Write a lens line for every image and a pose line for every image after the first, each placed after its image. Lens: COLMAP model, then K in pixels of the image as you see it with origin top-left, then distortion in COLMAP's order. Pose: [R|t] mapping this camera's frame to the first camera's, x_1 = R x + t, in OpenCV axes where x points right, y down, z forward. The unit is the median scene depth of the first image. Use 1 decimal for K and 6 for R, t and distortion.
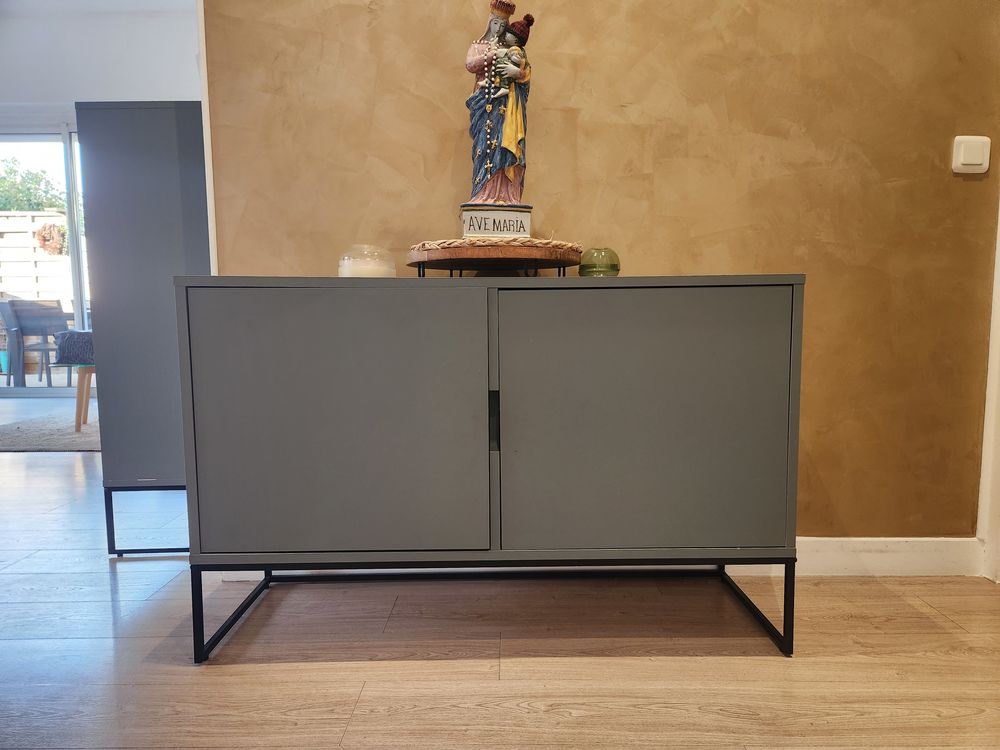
lens RADIAL K [[685.9, 0, 494.8], [0, 685.9, 370.3], [0, 0, 1]] dist [0.061303, -0.052394]
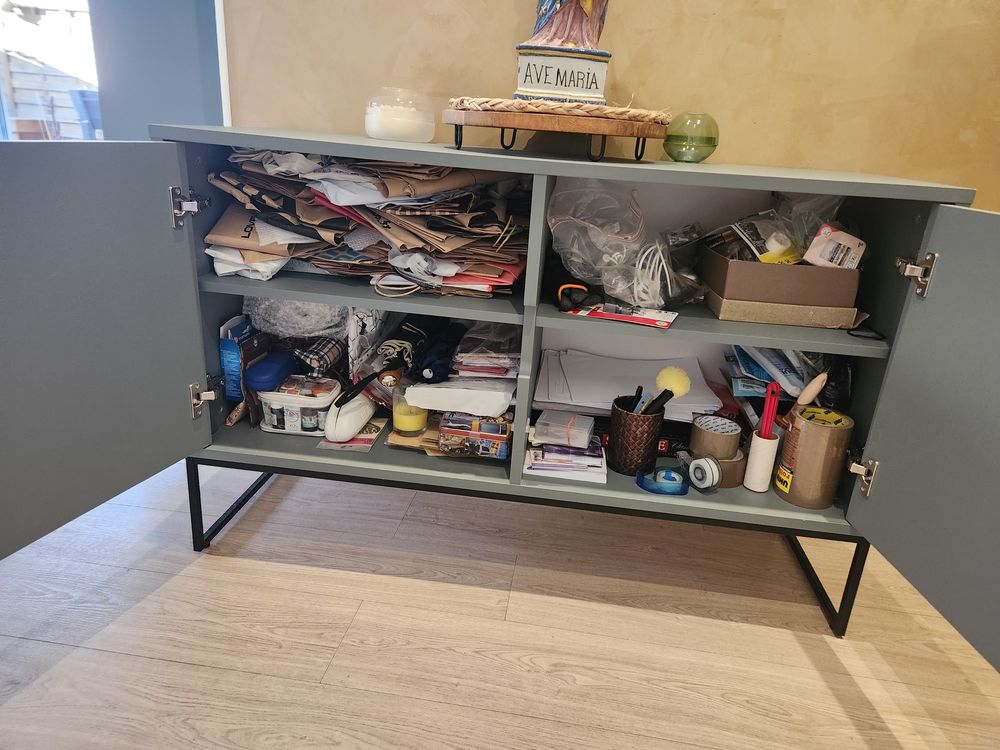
lens RADIAL K [[685.9, 0, 494.8], [0, 685.9, 370.3], [0, 0, 1]] dist [0.061303, -0.052394]
pose [[0.990030, 0.108479, -0.089846, 0.036865], [-0.082613, 0.963831, 0.253386, -0.093936], [0.114083, -0.243437, 0.963184, 0.187151]]
